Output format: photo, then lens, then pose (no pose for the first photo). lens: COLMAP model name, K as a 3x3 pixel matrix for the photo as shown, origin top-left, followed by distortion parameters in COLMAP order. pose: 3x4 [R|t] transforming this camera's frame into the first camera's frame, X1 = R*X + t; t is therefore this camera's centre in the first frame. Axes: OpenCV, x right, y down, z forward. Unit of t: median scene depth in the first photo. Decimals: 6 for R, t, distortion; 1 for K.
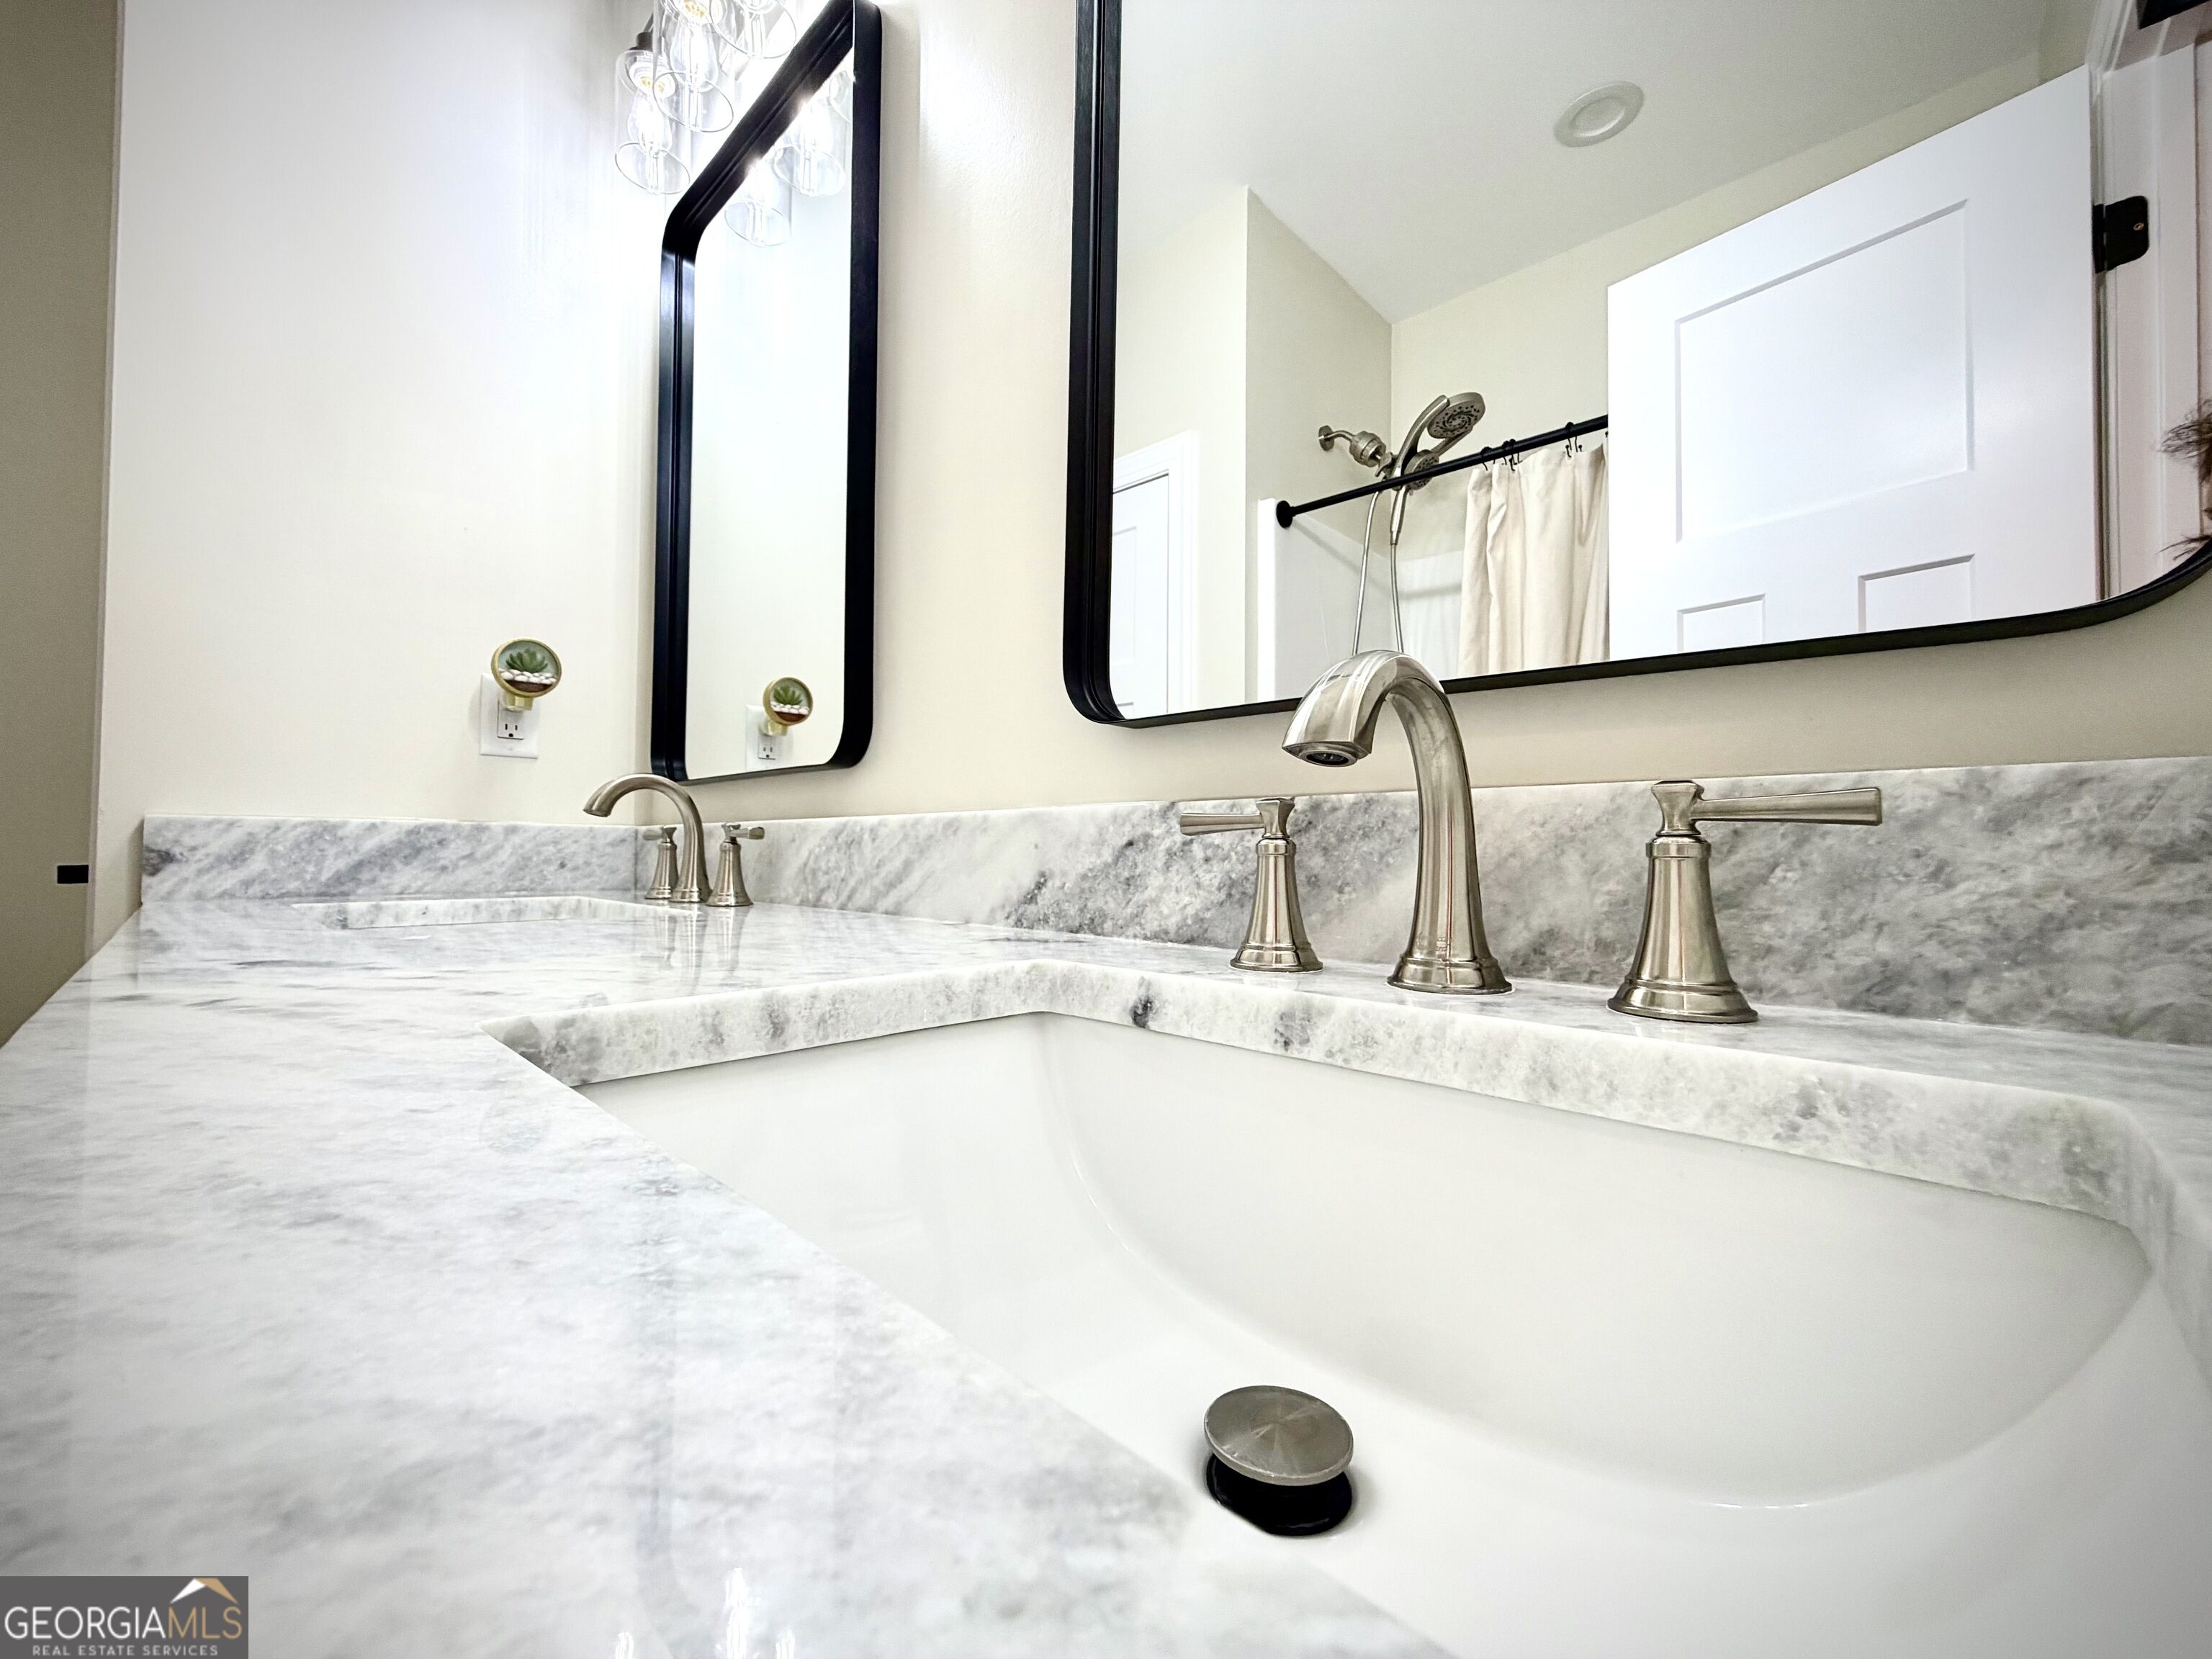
lens RADIAL K [[875.3, 0, 1109.1], [0, 875.3, 826.4], [0, 0, 1]] dist [-0.000902, 0.000061]
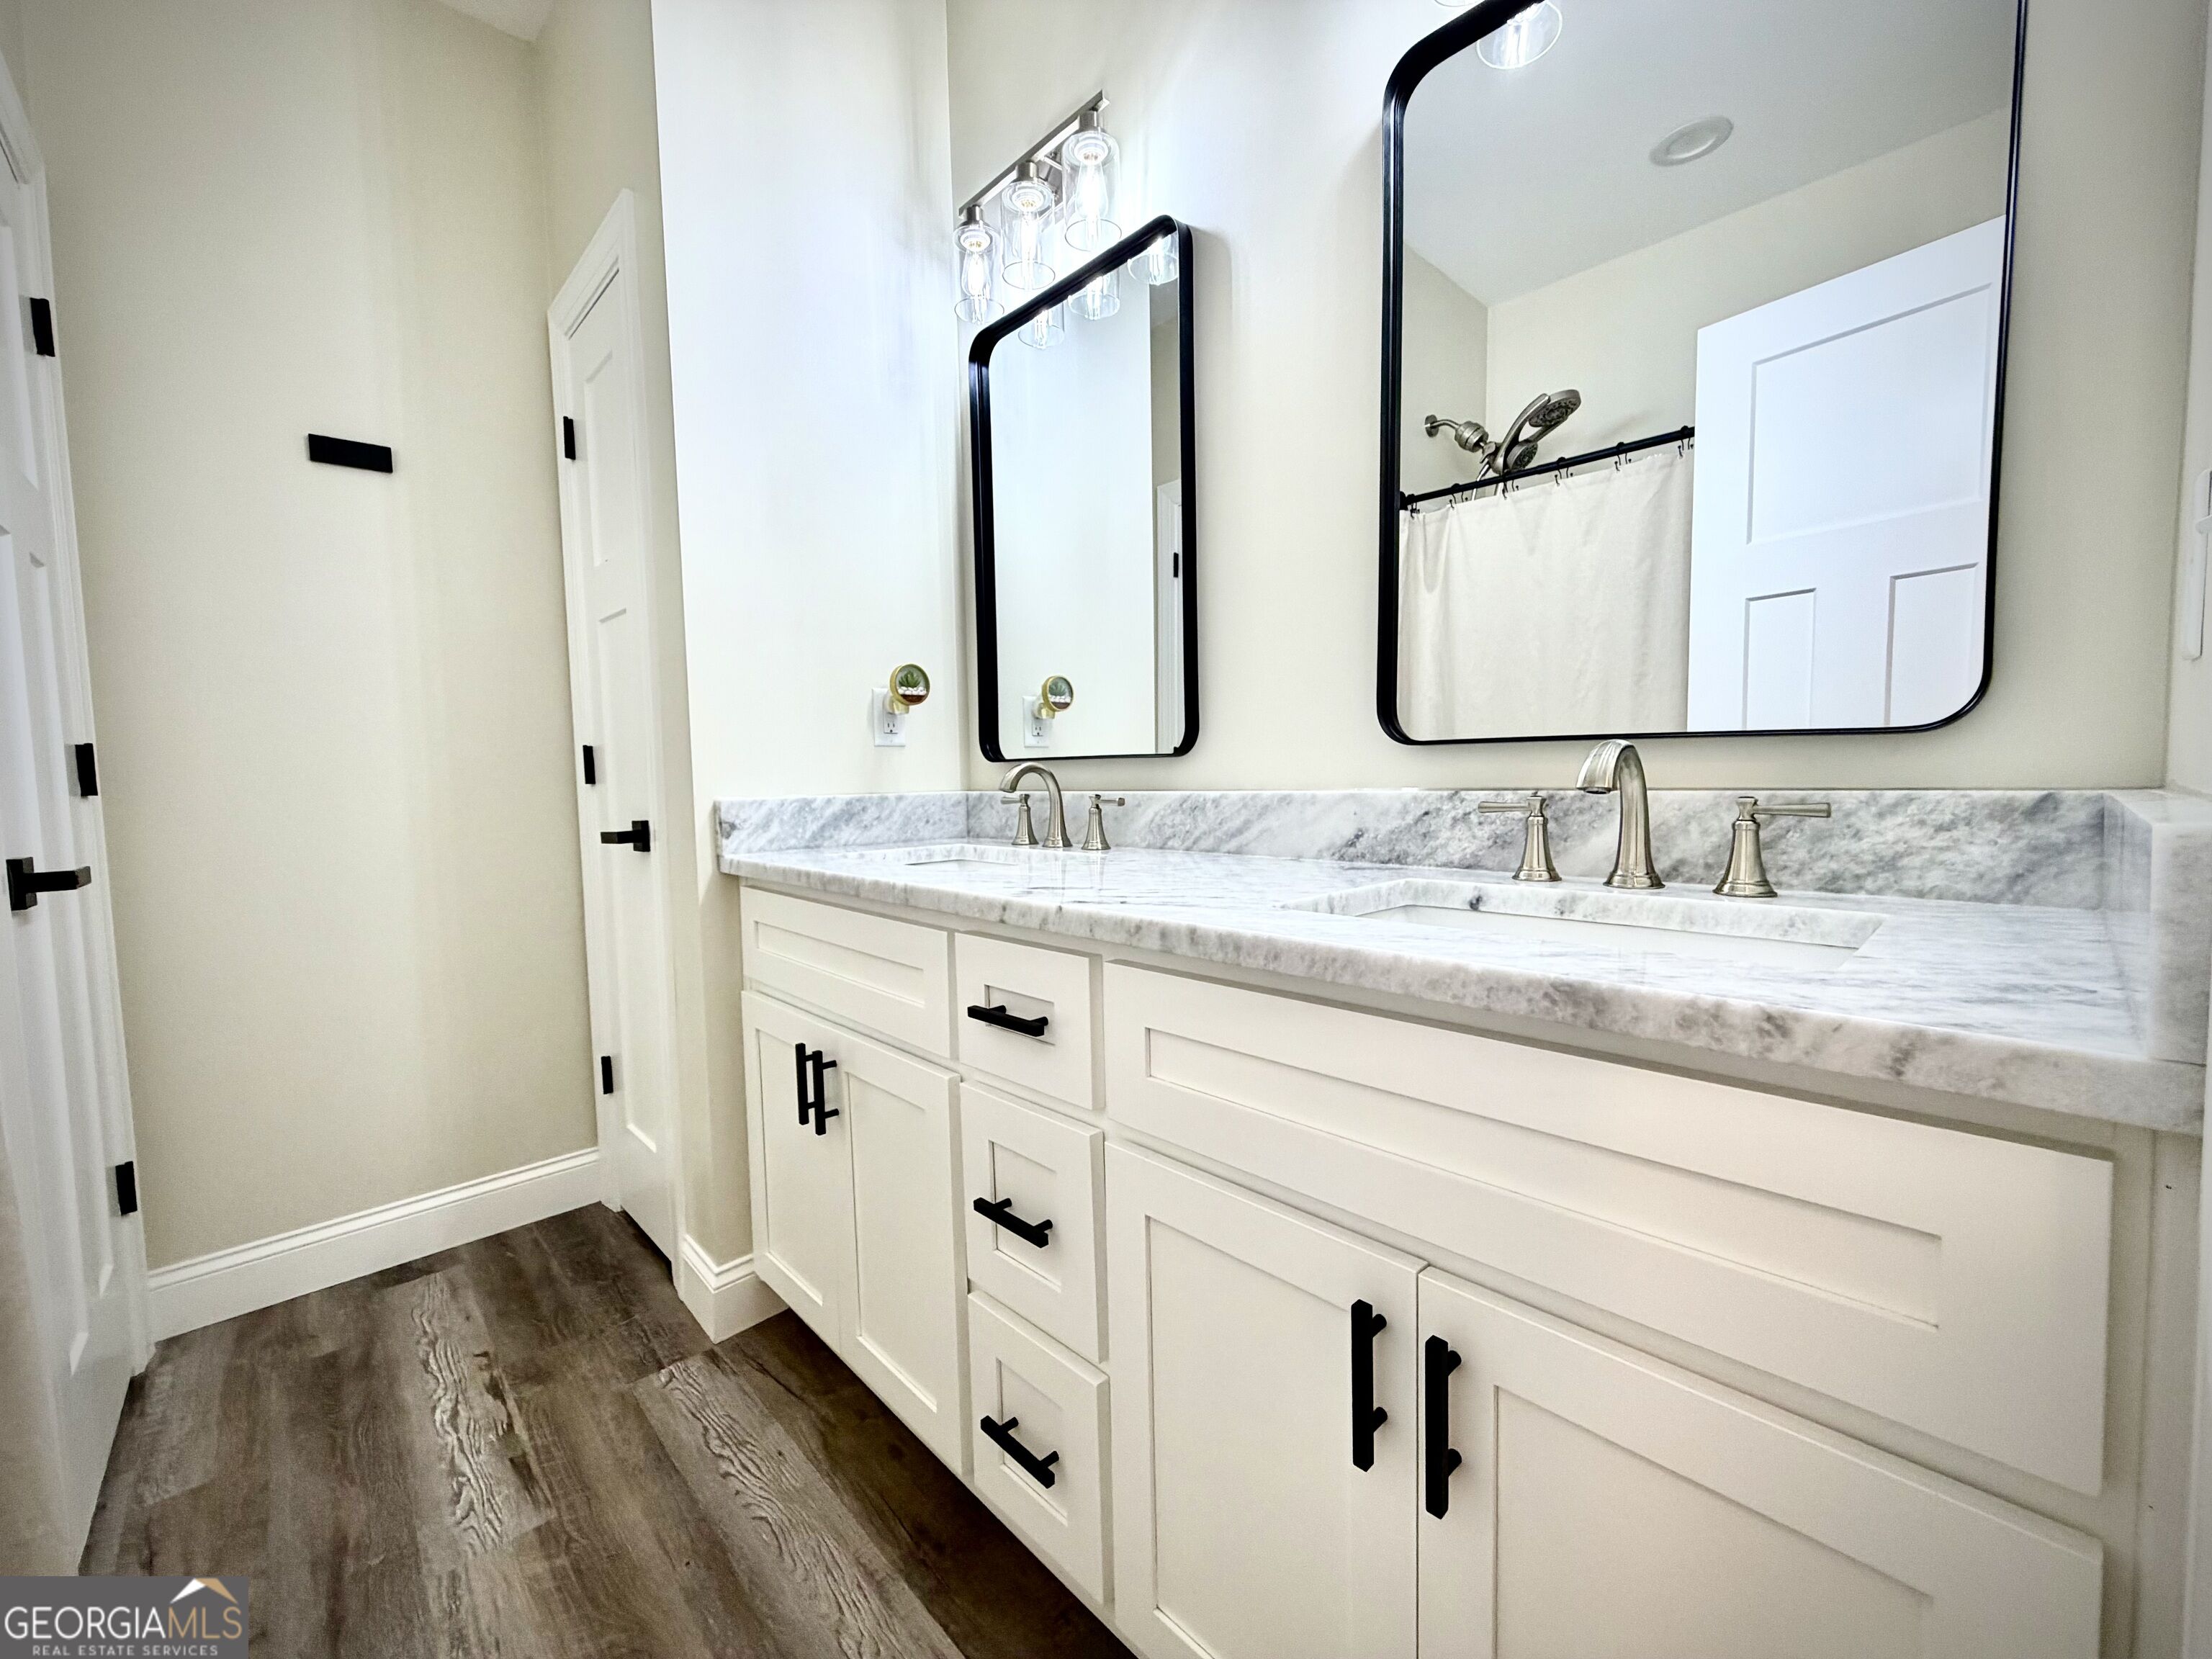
lens RADIAL K [[882.1, 0, 1102.1], [0, 882.1, 824.5], [0, 0, 1]] dist [-0.000643, 0.000392]
pose [[0.998664, -0.024074, -0.045718, -0.532329], [0.027916, 0.995959, 0.085359, -0.124985], [0.043479, -0.086522, 0.995301, -0.788053]]
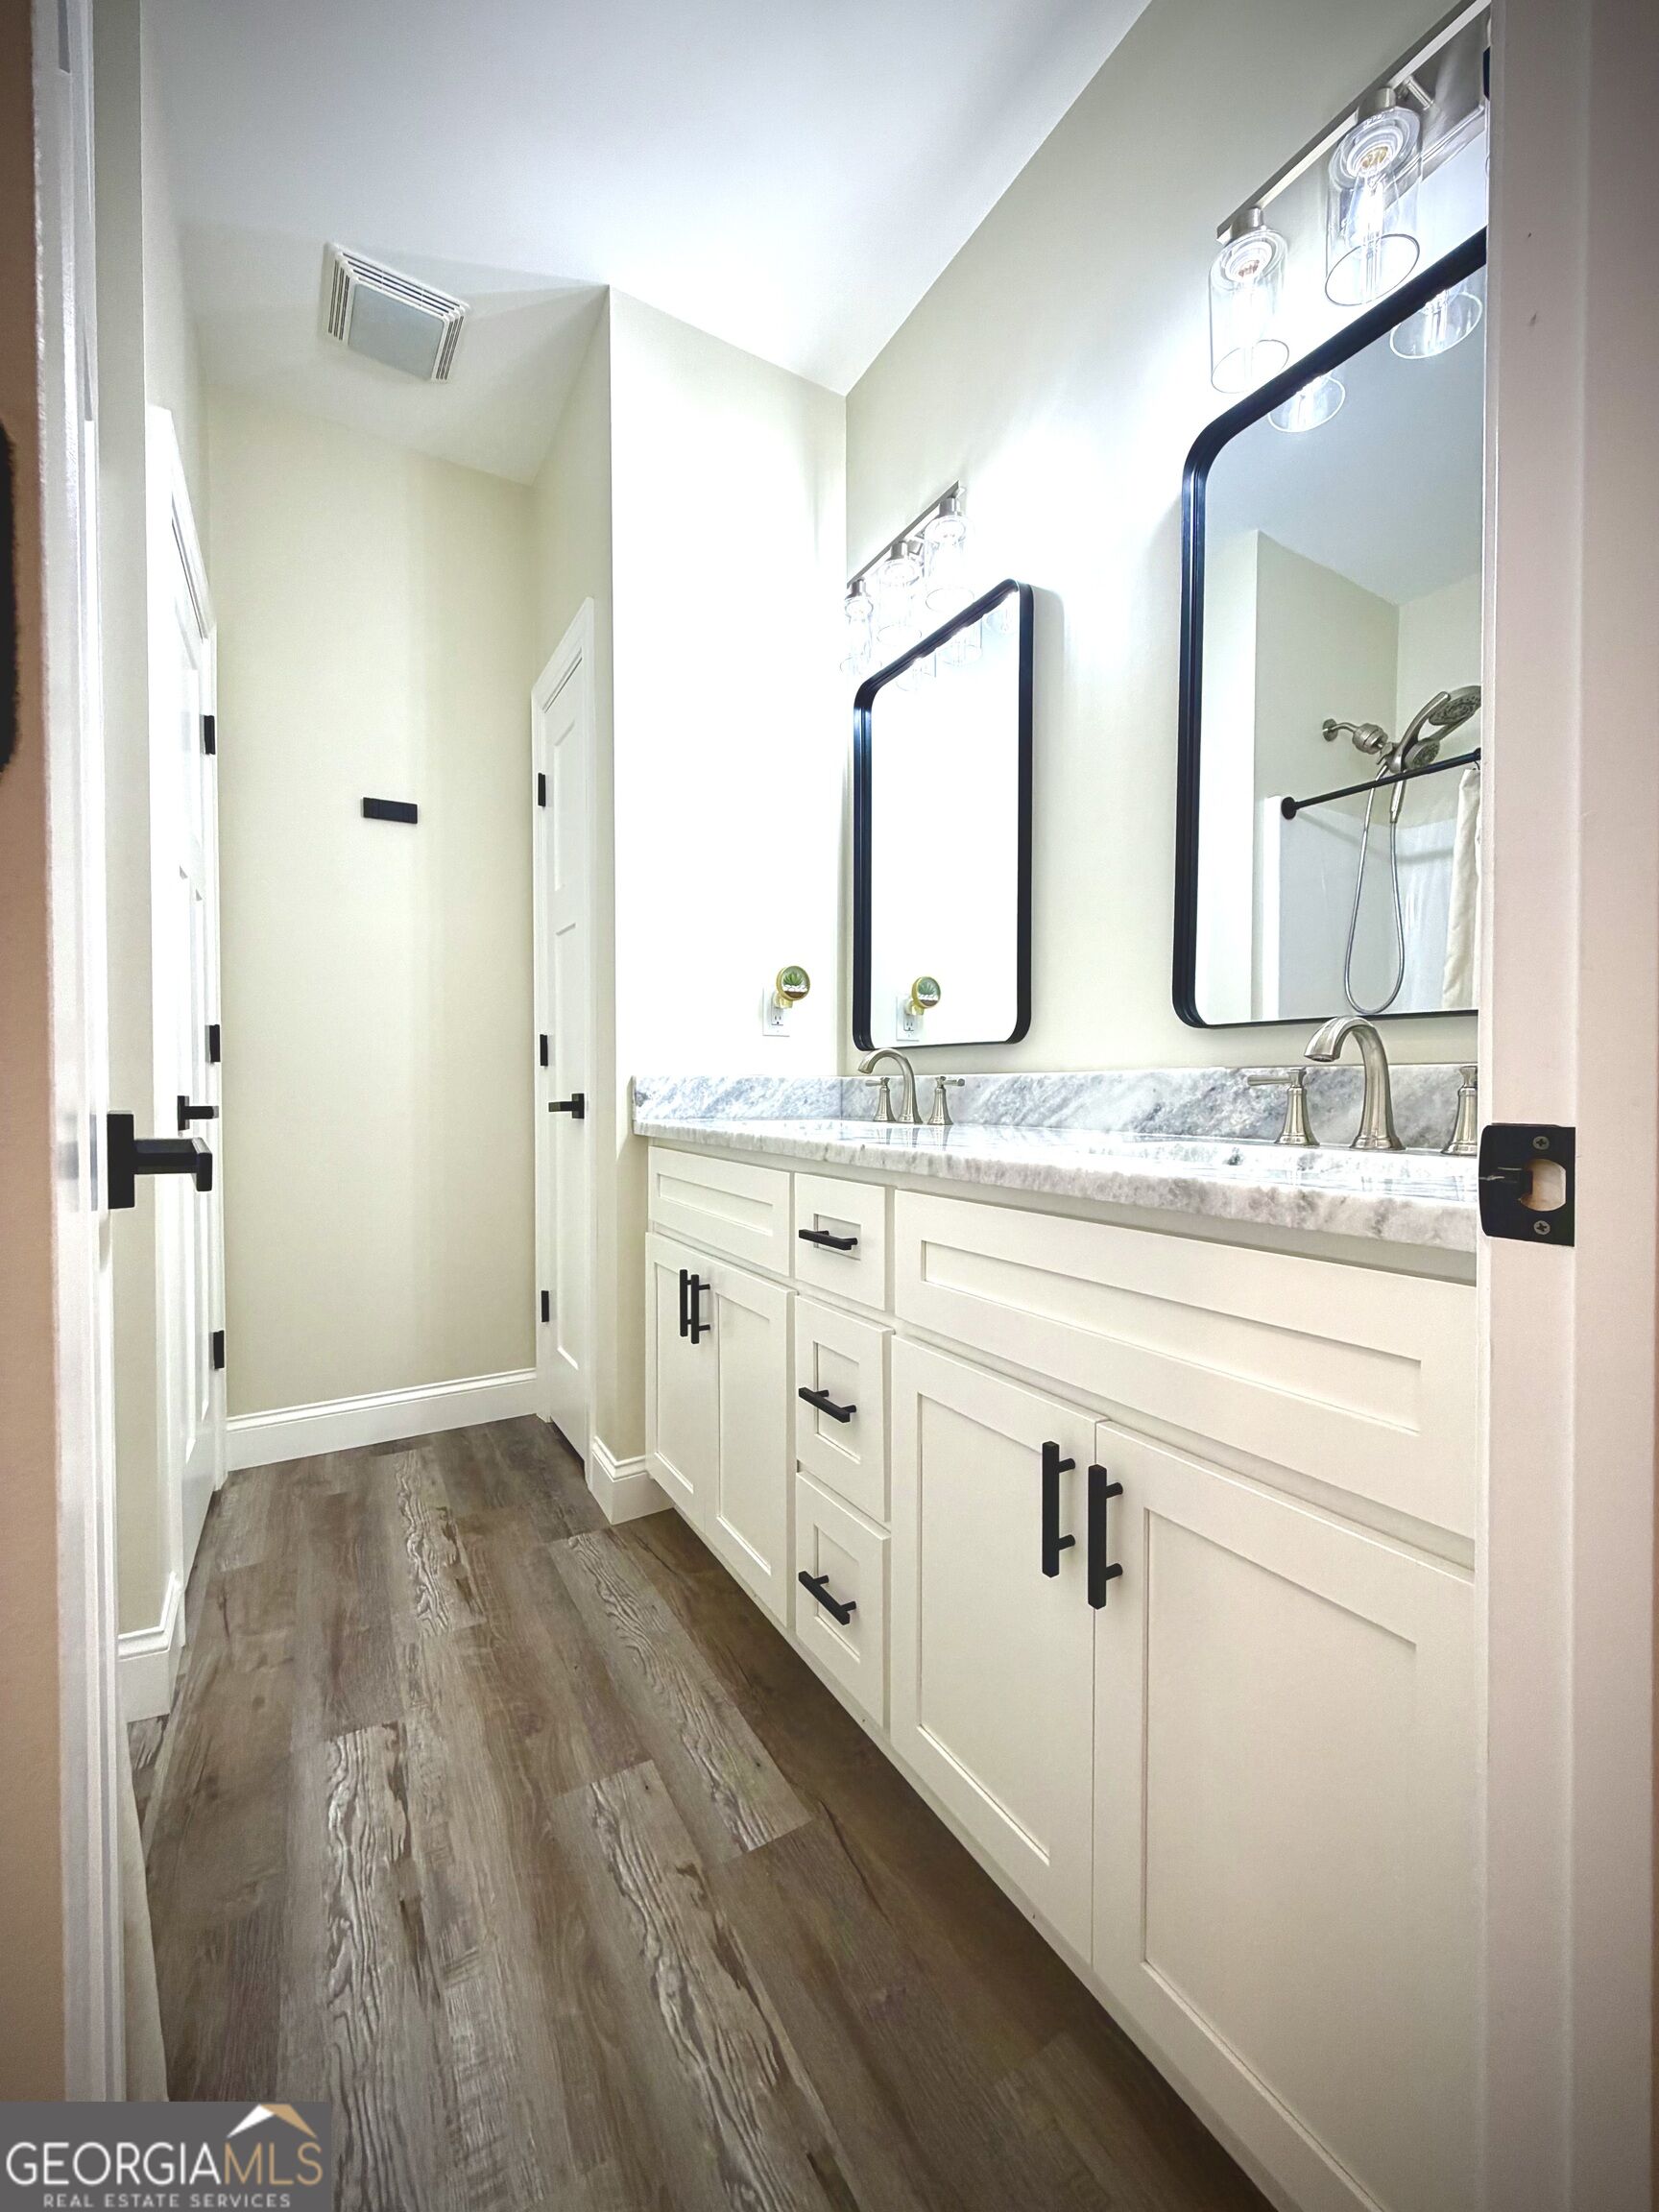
lens RADIAL K [[885.4, 0, 834.2], [0, 885.4, 1099.4], [0, 0, 1]] dist [0.002952, 0.000118]
pose [[0.965147, -0.000342, -0.261707, -0.268040], [0.010347, 0.999267, 0.036854, -0.038474], [0.261502, -0.038278, 0.964443, -1.120708]]
